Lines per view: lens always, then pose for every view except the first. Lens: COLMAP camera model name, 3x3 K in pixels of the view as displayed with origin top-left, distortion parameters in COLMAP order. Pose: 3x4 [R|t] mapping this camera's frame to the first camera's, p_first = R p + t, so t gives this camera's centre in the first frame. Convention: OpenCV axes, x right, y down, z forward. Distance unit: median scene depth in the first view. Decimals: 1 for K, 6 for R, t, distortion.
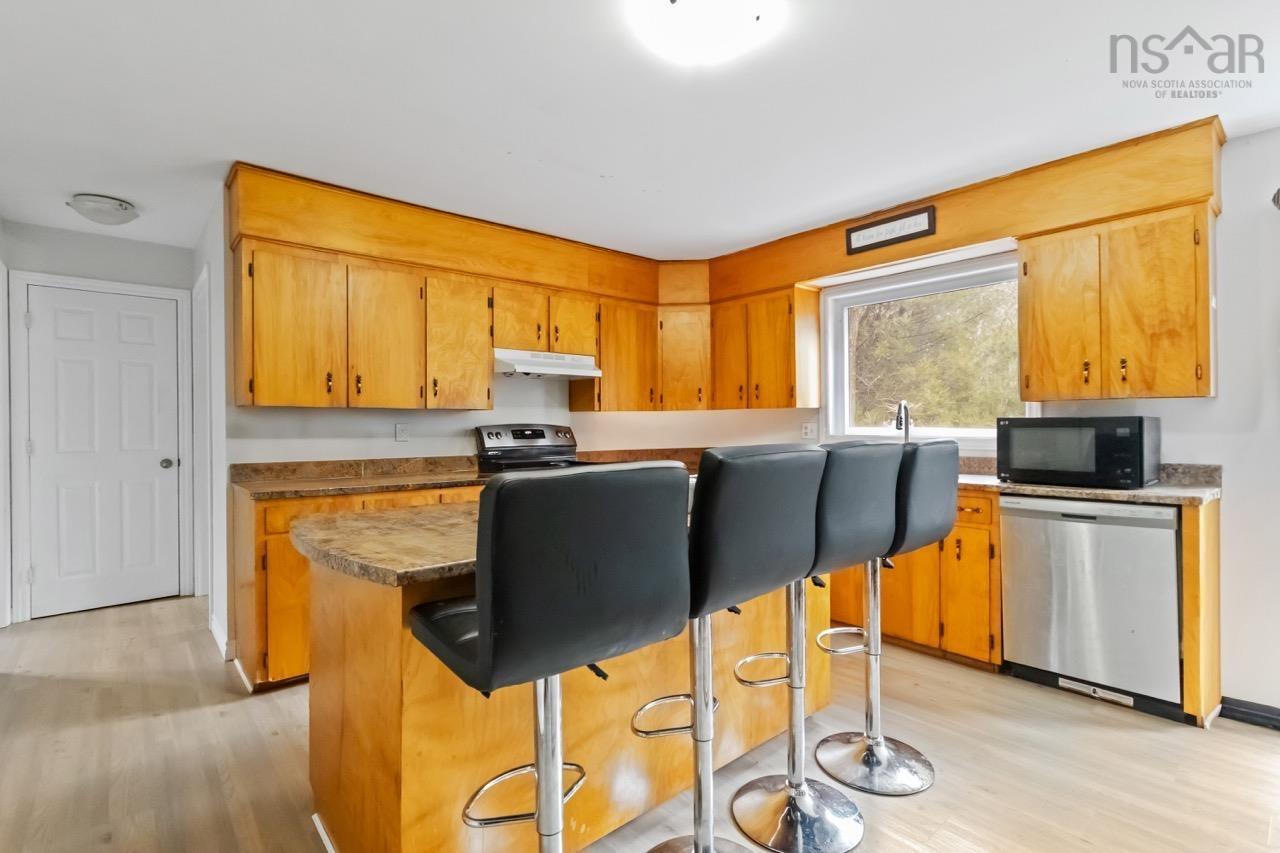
lens RADIAL K [[601.5, 0, 632.1], [0, 601.5, 426.1], [0, 0, 1]] dist [0.000974, 0.001343]
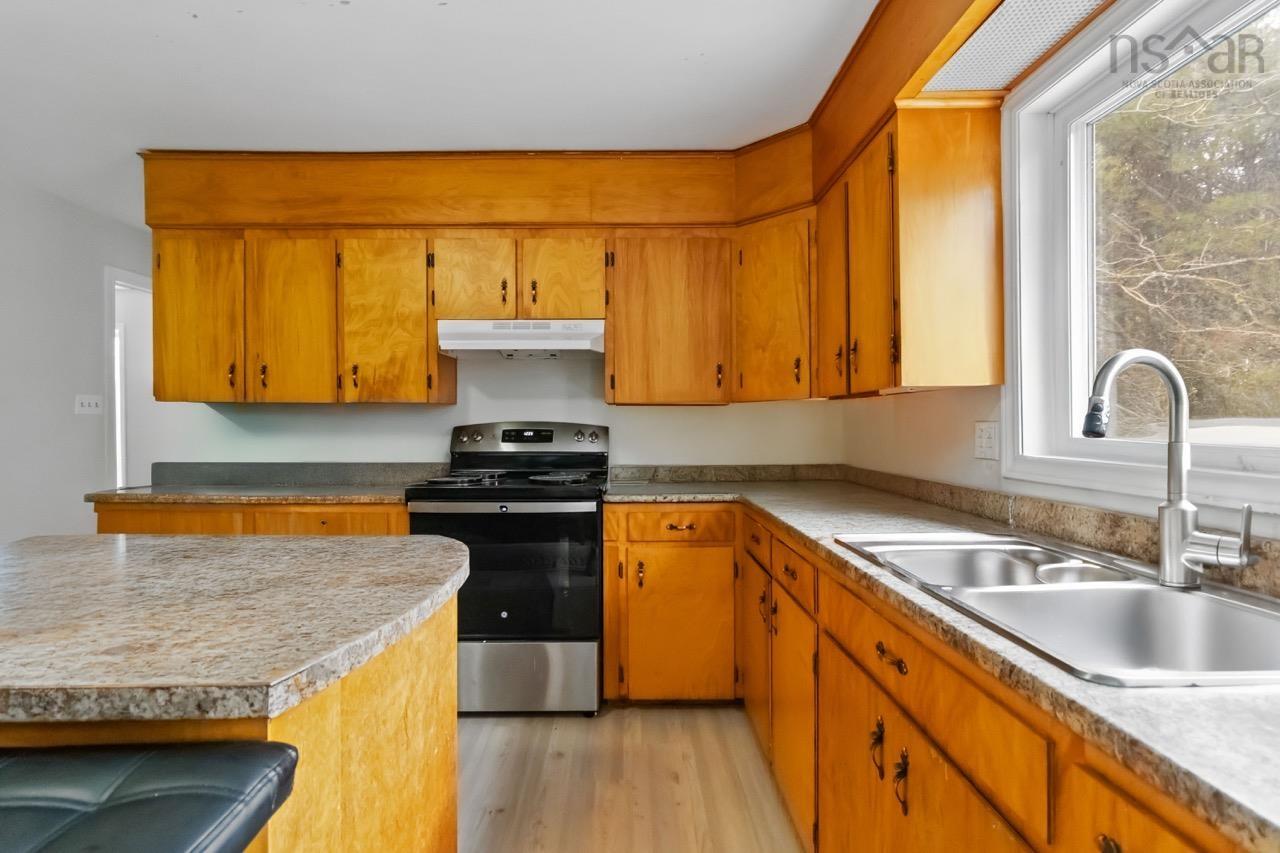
lens RADIAL K [[601.5, 0, 633.4], [0, 601.5, 424.2], [0, 0, 1]] dist [0.000974, 0.001343]
pose [[0.768301, 0.003357, -0.640080, 0.464315], [-0.003863, 0.999992, 0.000609, -0.002205], [0.640077, 0.002005, 0.768308, 0.620280]]
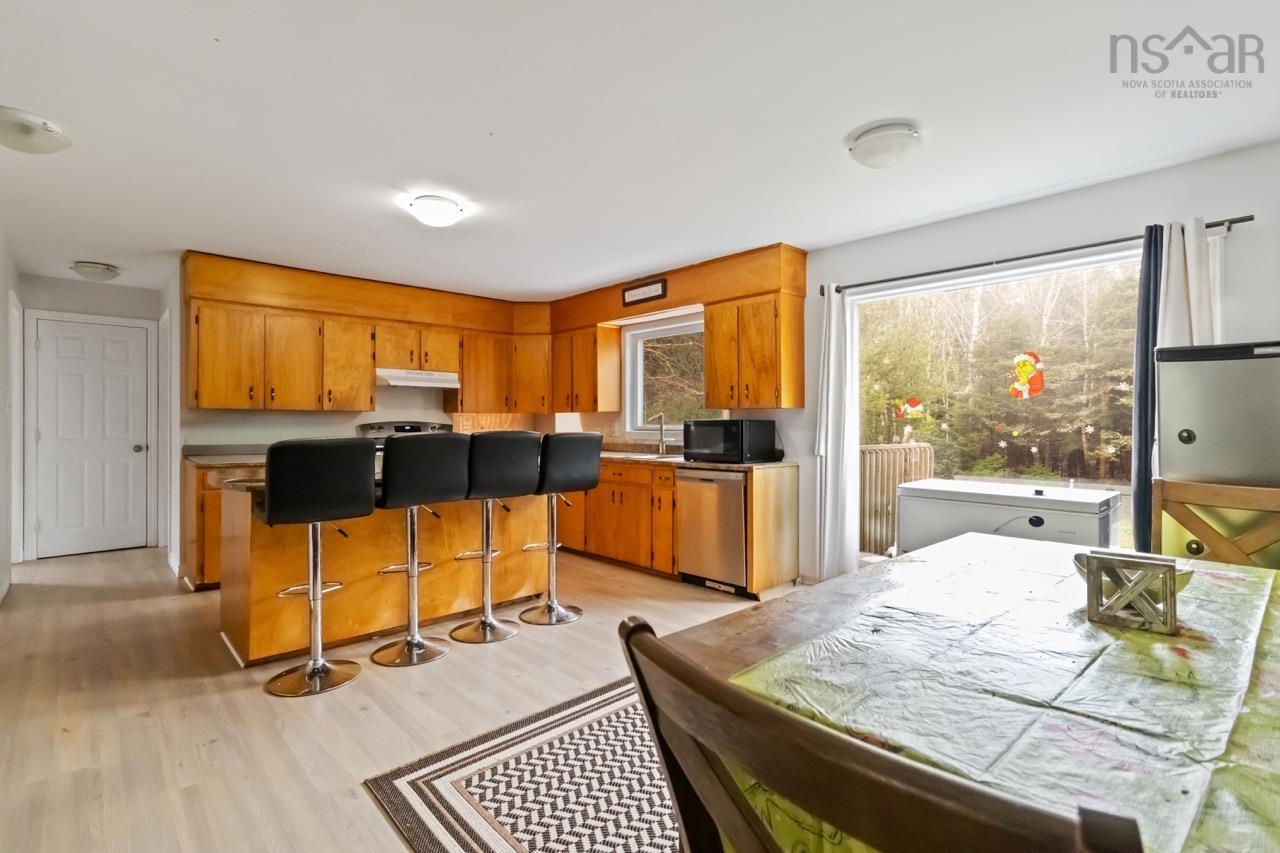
lens RADIAL K [[601.5, 0, 634.9], [0, 601.5, 422.7], [0, 0, 1]] dist [0.000974, 0.001343]
pose [[0.999307, 0.007805, 0.036396, 0.354099], [-0.007660, 0.999962, -0.004110, 0.001002], [-0.036427, 0.003828, 0.999329, -0.474133]]
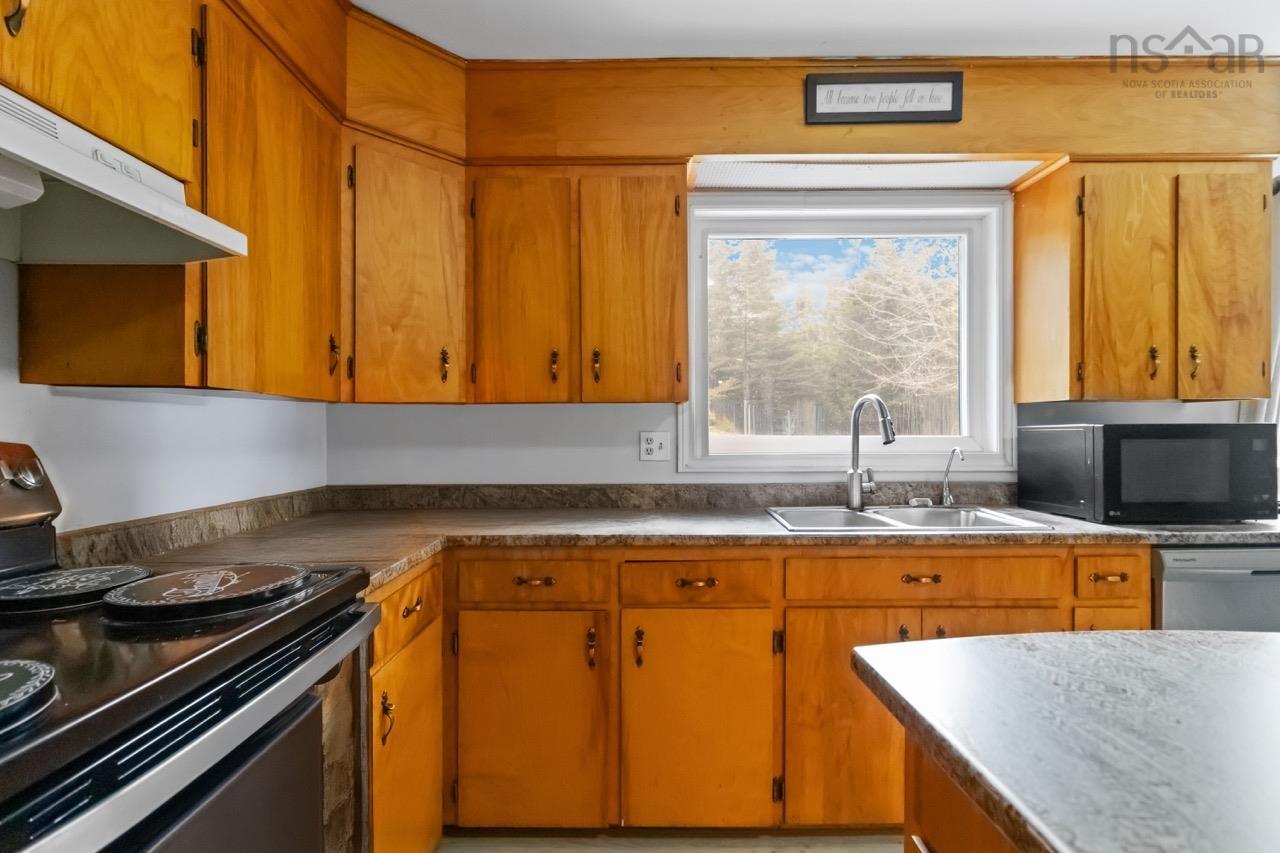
lens RADIAL K [[601.5, 0, 637.5], [0, 601.5, 432.8], [0, 0, 1]] dist [0.000974, 0.001343]
pose [[0.651024, 0.002046, 0.759054, -0.163907], [0.002862, 0.999983, -0.005150, -0.001860], [-0.759052, 0.005526, 0.651007, 0.806618]]
